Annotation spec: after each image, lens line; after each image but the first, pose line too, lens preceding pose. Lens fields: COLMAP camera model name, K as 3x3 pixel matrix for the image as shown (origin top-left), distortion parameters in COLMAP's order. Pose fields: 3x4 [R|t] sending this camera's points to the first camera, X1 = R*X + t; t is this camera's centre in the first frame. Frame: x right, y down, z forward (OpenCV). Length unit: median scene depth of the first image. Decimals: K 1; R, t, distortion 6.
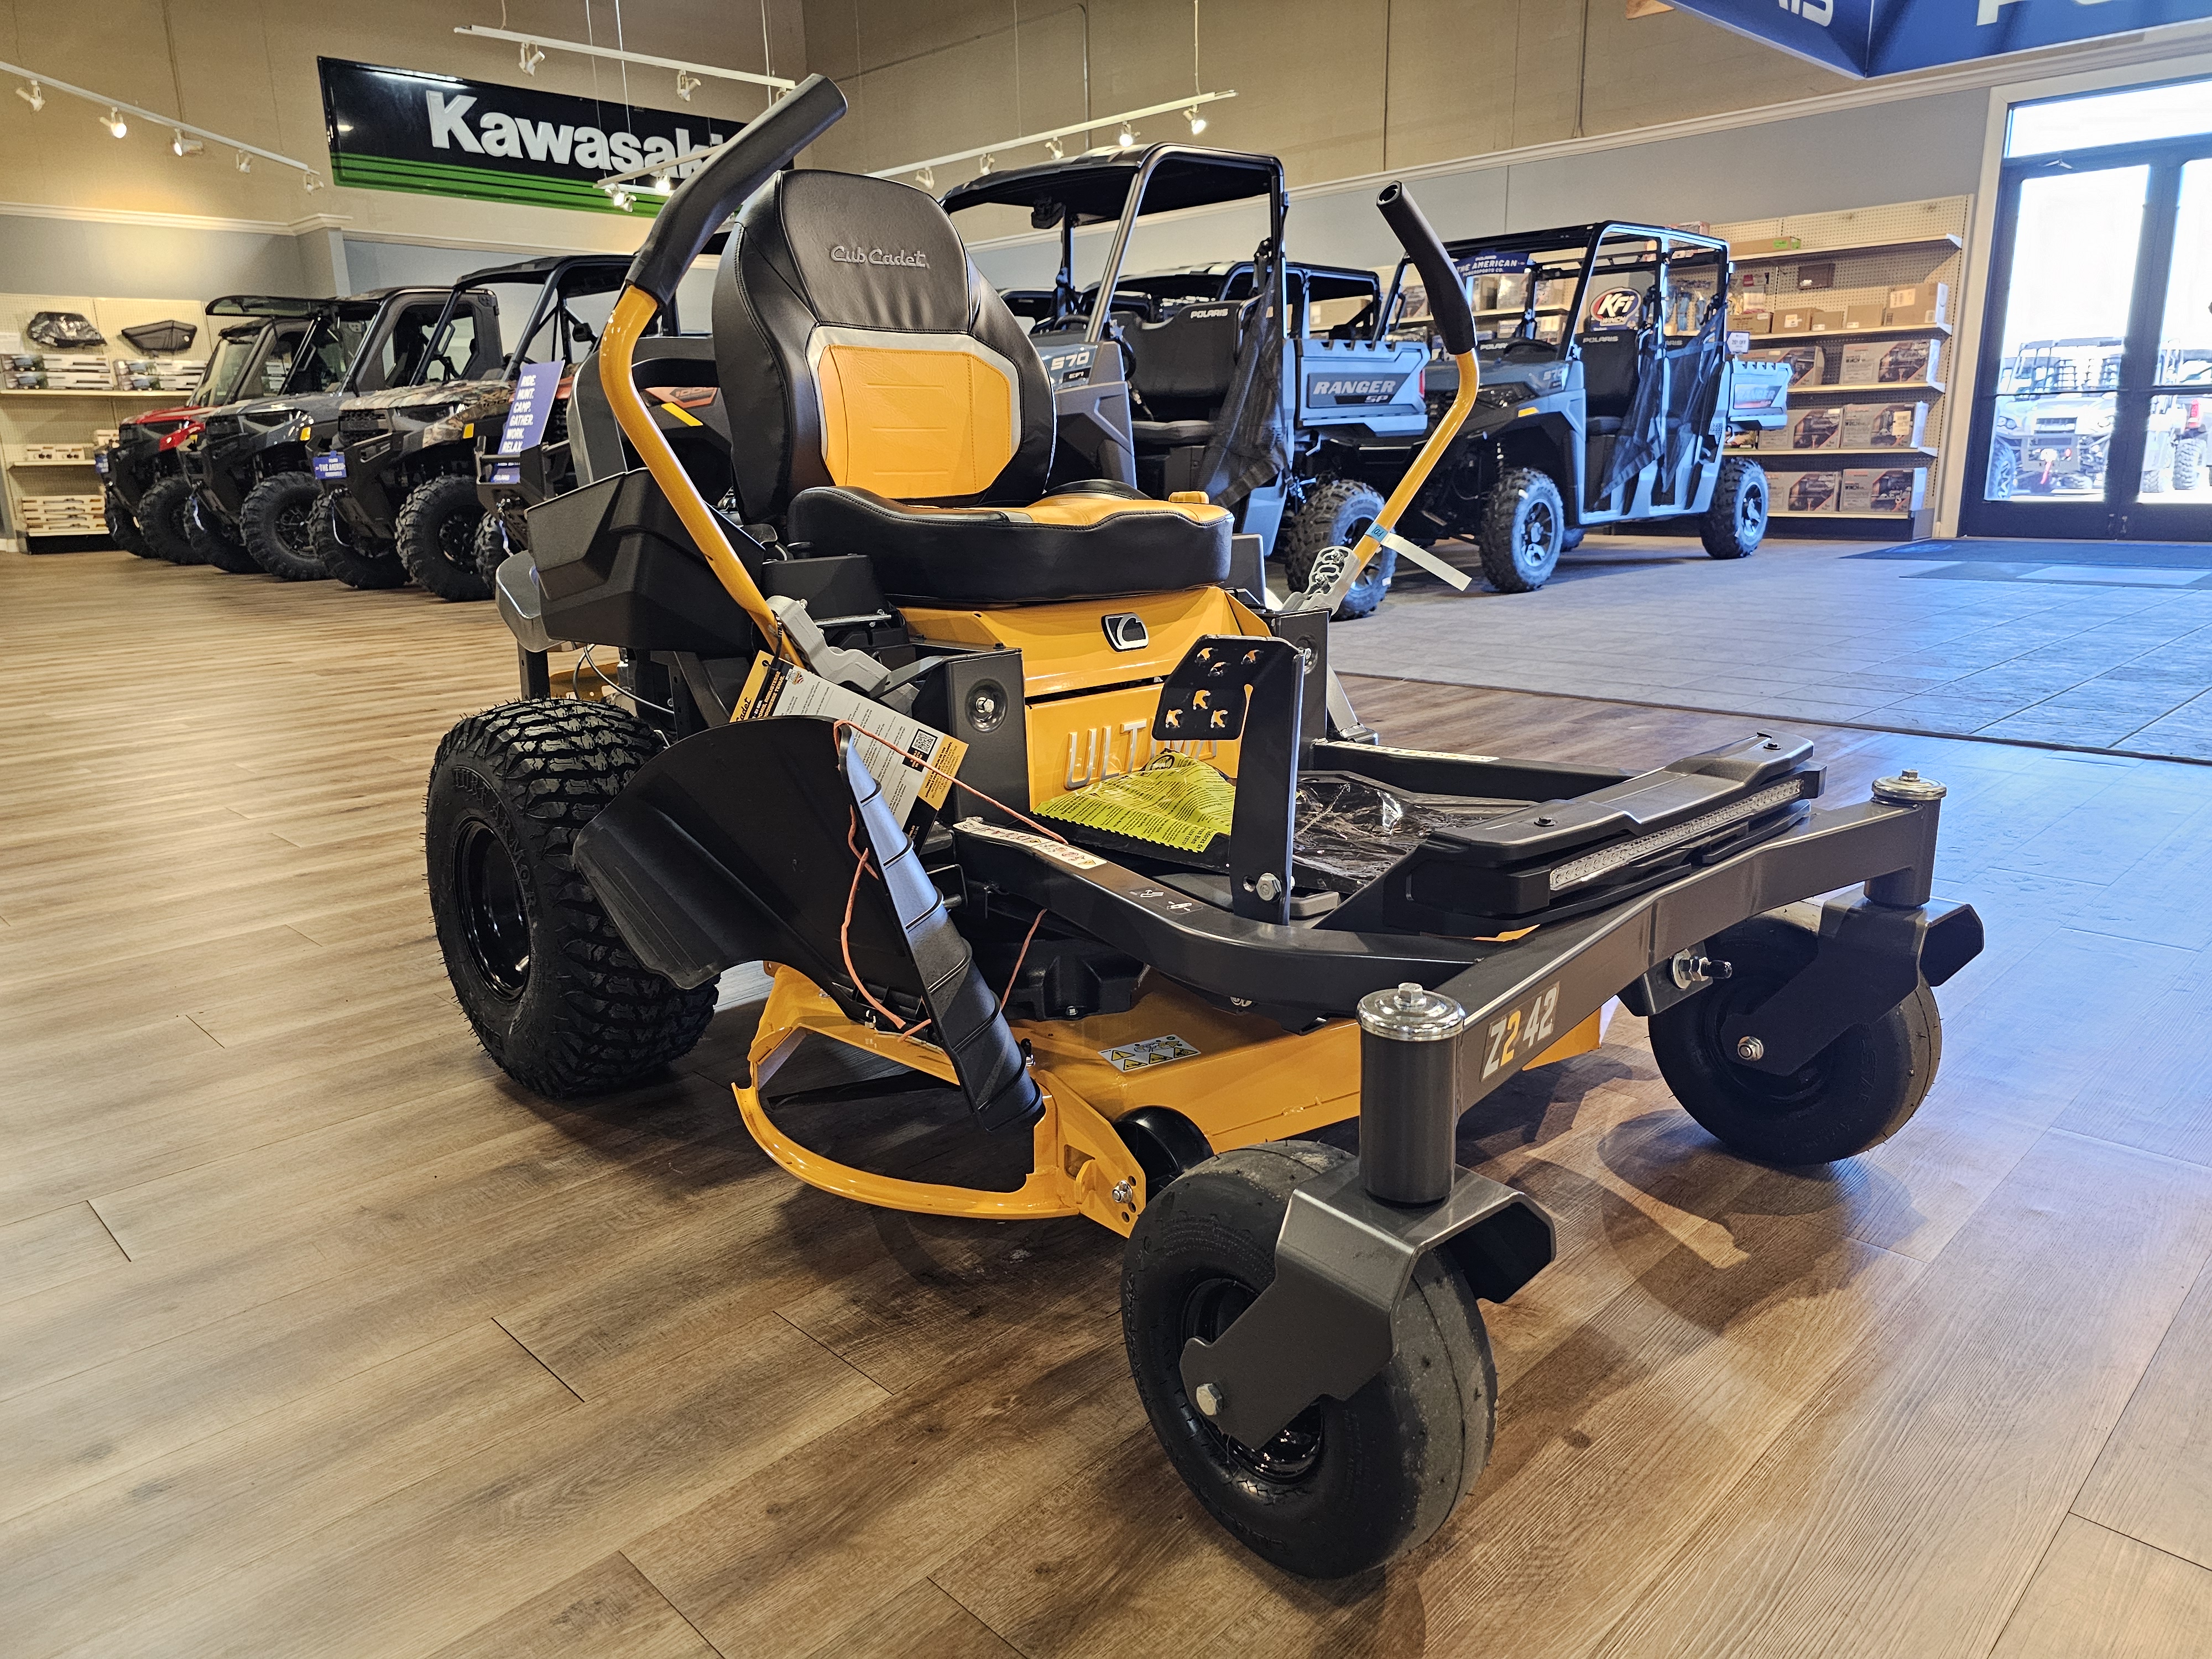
lens RADIAL K [[1488.1, 0, 1114.9], [0, 1488.1, 846.4], [0, 0, 1]] dist [0.047941, -0.043512]
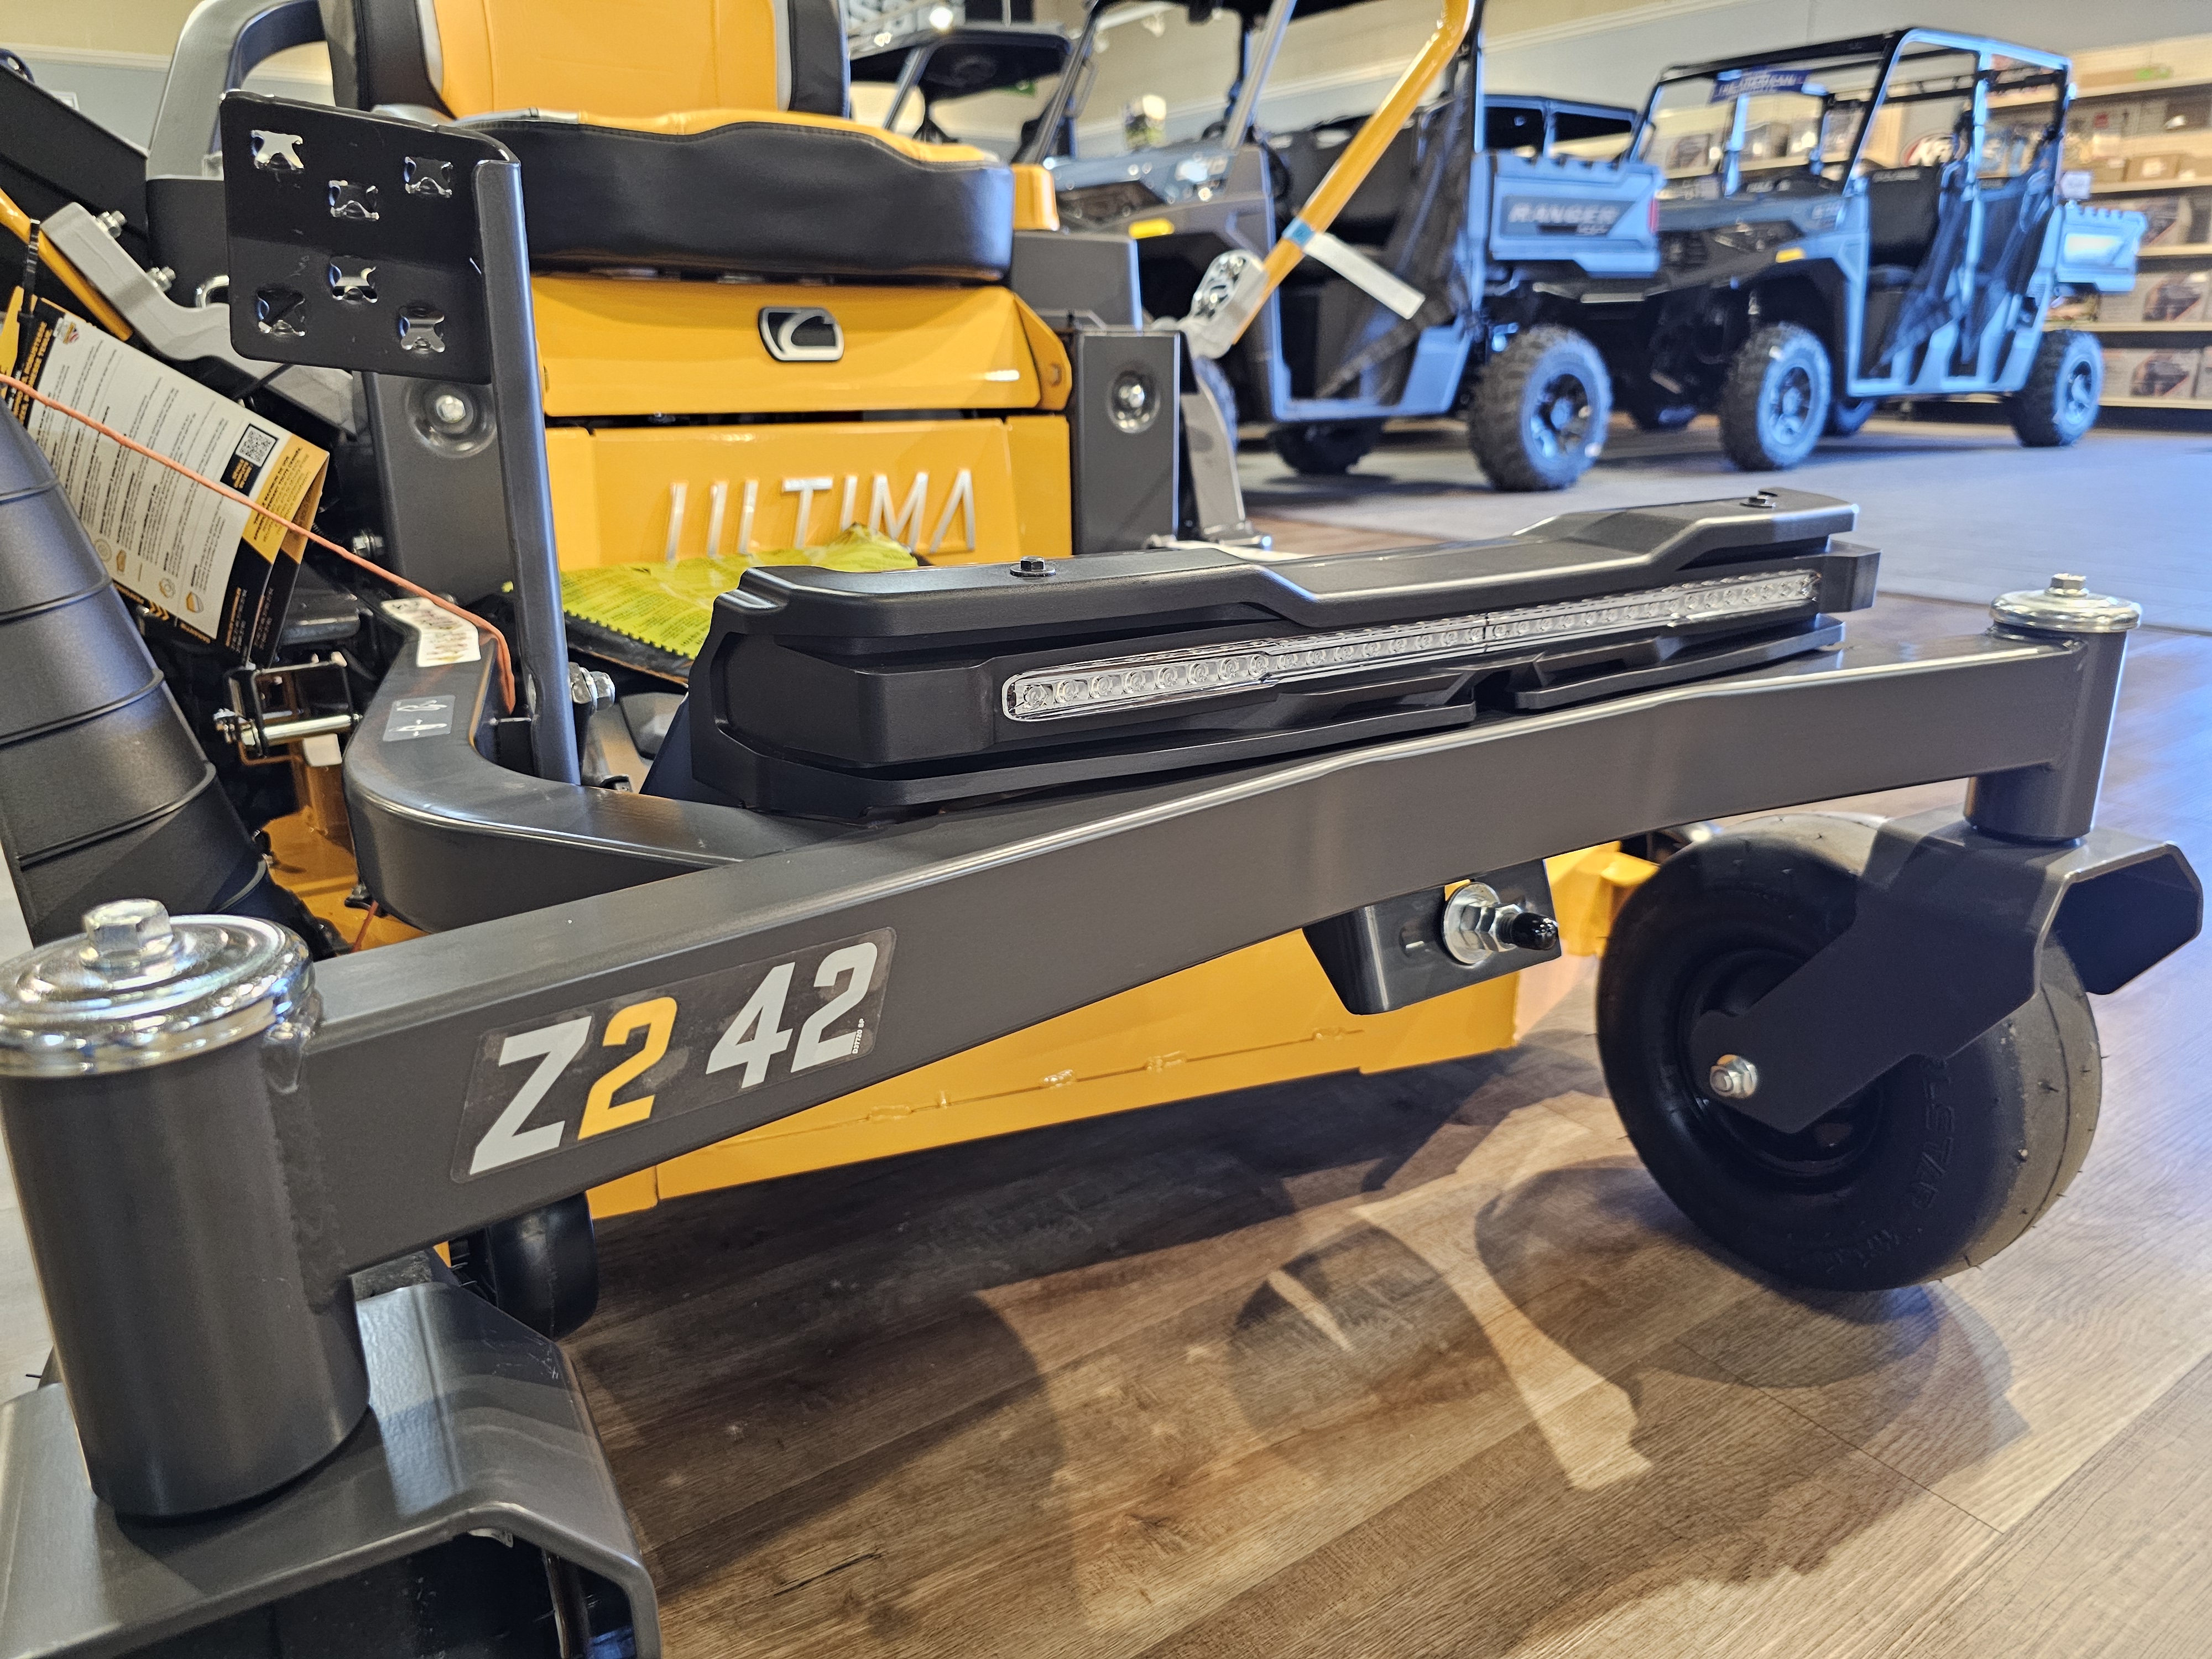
lens RADIAL K [[1509.8, 0, 1105.4], [0, 1509.8, 819.0], [0, 0, 1]] dist [0.007171, -0.011074]
pose [[0.983586, 0.066088, -0.167901, 0.069092], [-0.058653, 0.997082, 0.048863, 0.006203], [0.170640, -0.038213, 0.984592, 0.100411]]
